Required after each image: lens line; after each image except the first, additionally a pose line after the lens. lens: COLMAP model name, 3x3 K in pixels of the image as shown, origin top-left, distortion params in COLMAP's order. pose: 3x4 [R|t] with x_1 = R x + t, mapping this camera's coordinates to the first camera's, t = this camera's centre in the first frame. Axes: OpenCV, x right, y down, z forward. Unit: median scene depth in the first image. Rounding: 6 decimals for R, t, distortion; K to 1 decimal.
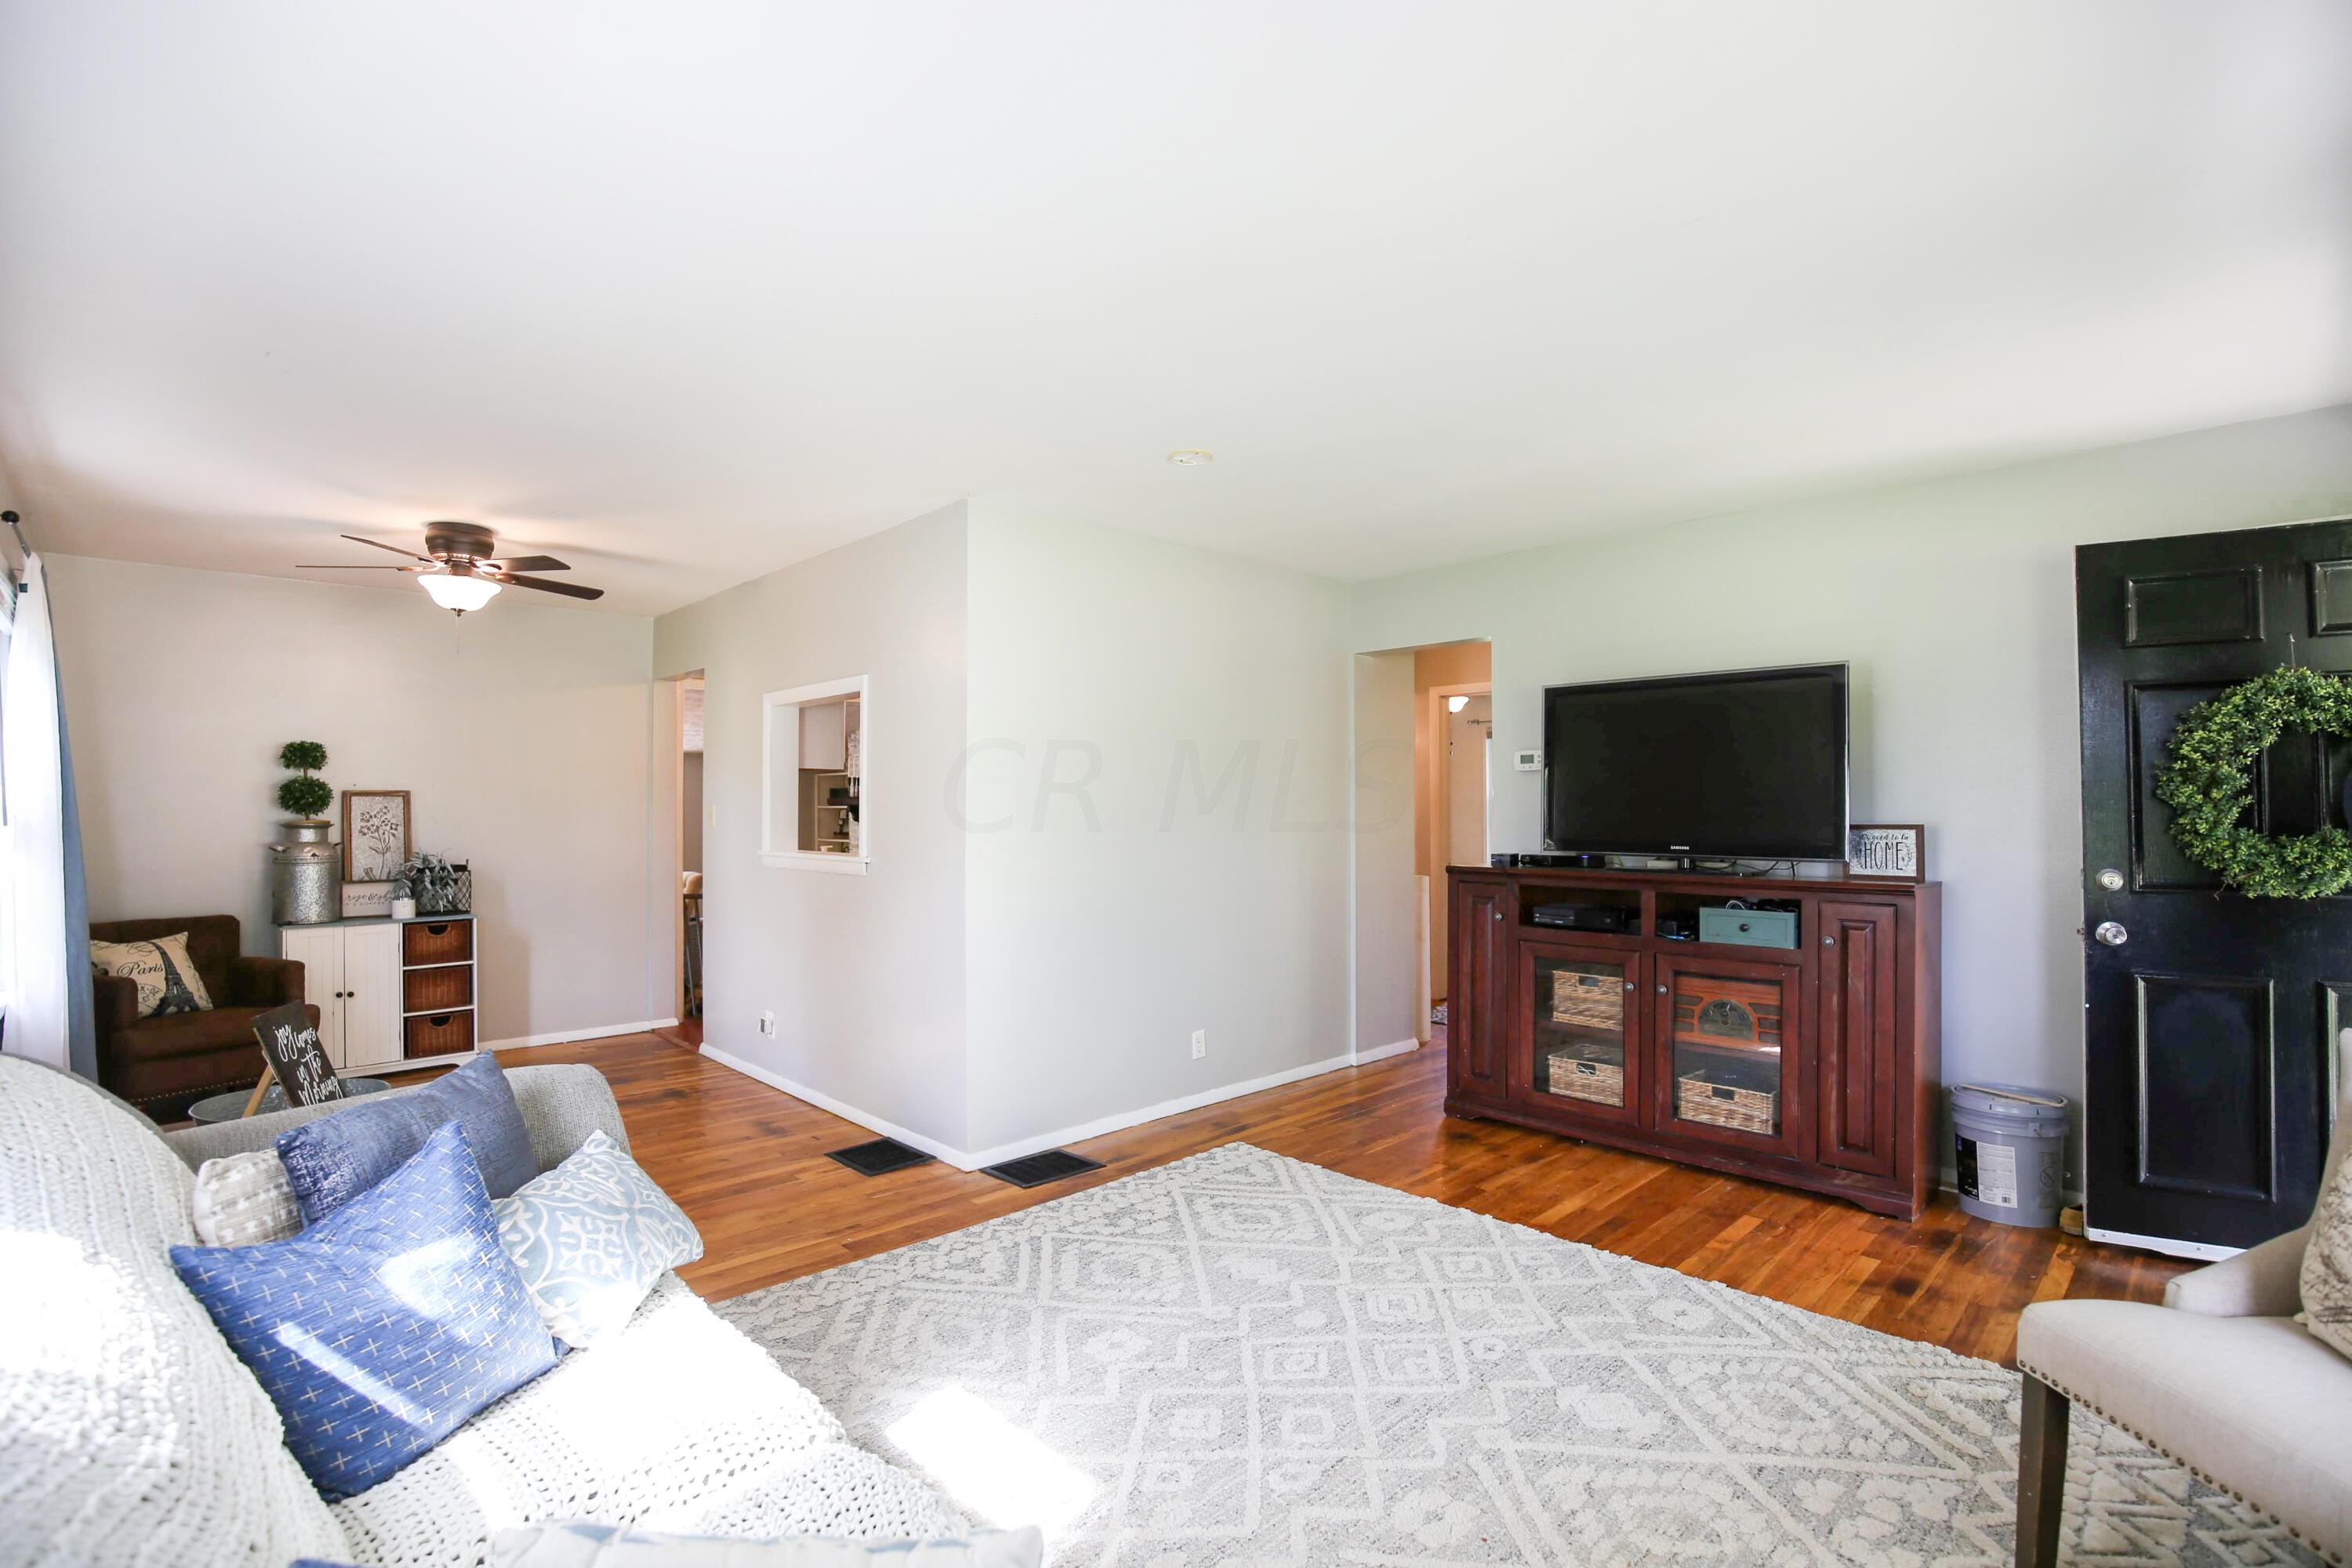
lens RADIAL K [[1083.7, 0, 1176.0], [0, 1083.7, 784.0], [0, 0, 1]] dist [-0.027344, 0.001661]
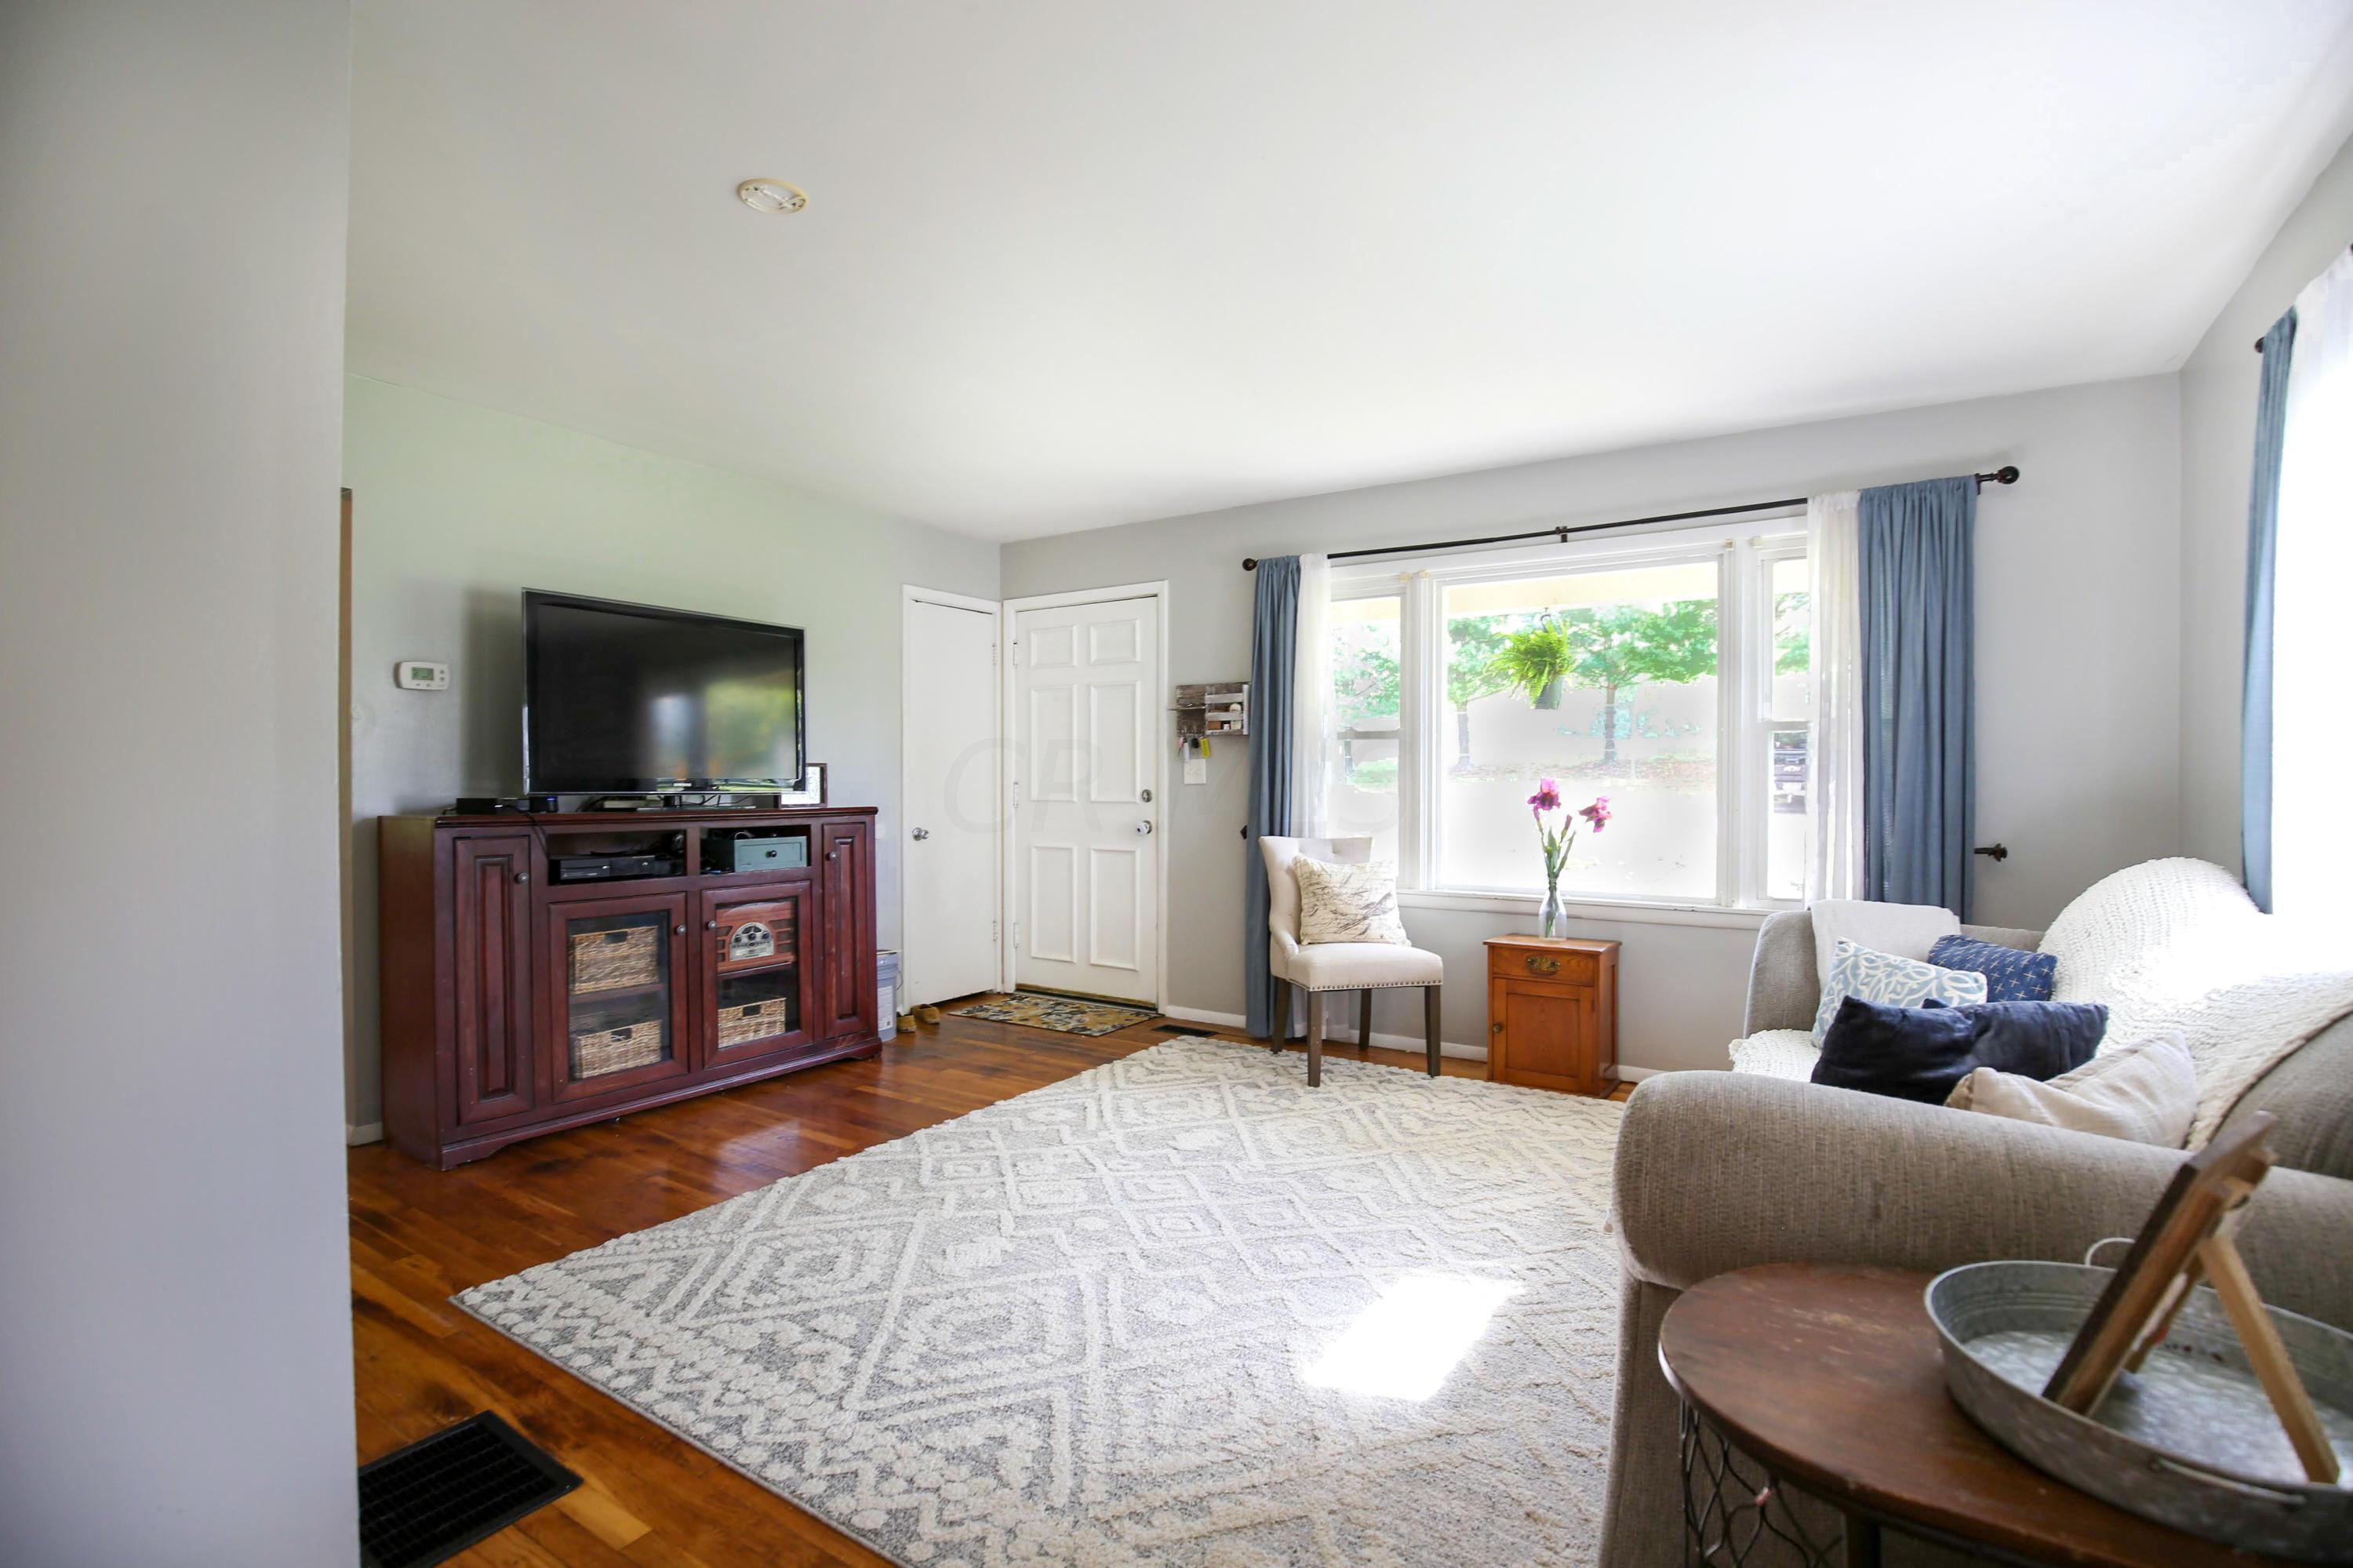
lens RADIAL K [[1100.7, 0, 1178.8], [0, 1100.7, 786.1], [0, 0, 1]] dist [-0.031132, 0.000418]
pose [[-0.231433, -0.001743, 0.972849, -0.620924], [-0.019269, 0.999810, -0.002793, 0.054958], [-0.972660, -0.019393, -0.231422, 0.796632]]
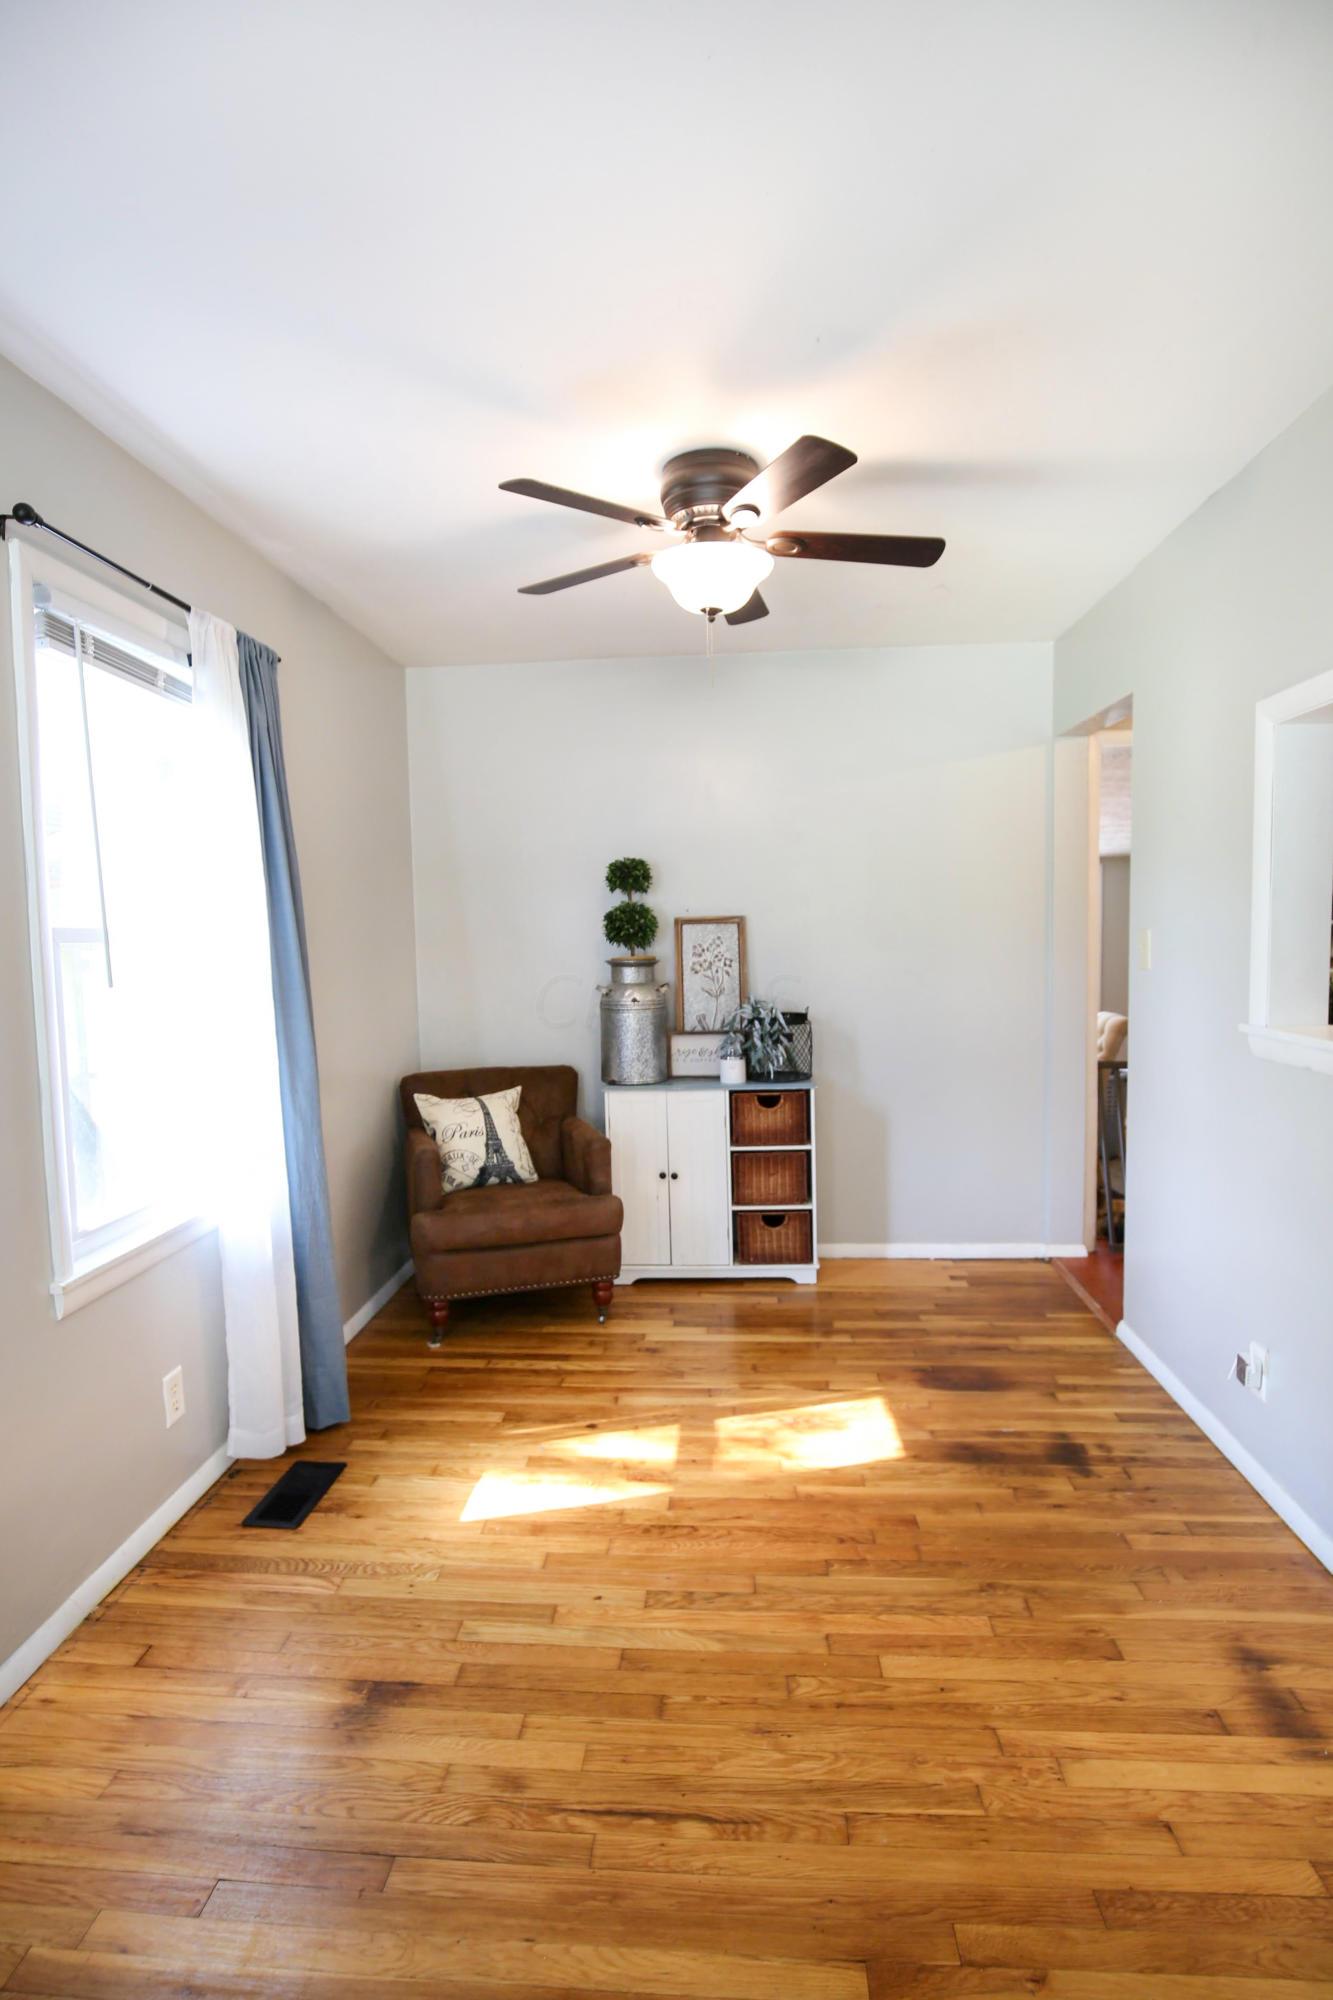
lens RADIAL K [[1027.5, 0, 664.9], [0, 1027.5, 1008.2], [0, 0, 1]] dist [-0.029477, -0.000190]
pose [[0.668865, 0.044685, -0.742040, -0.284125], [0.034100, 0.995297, 0.090673, 0.004802], [0.742601, -0.085951, 0.664195, 0.646308]]
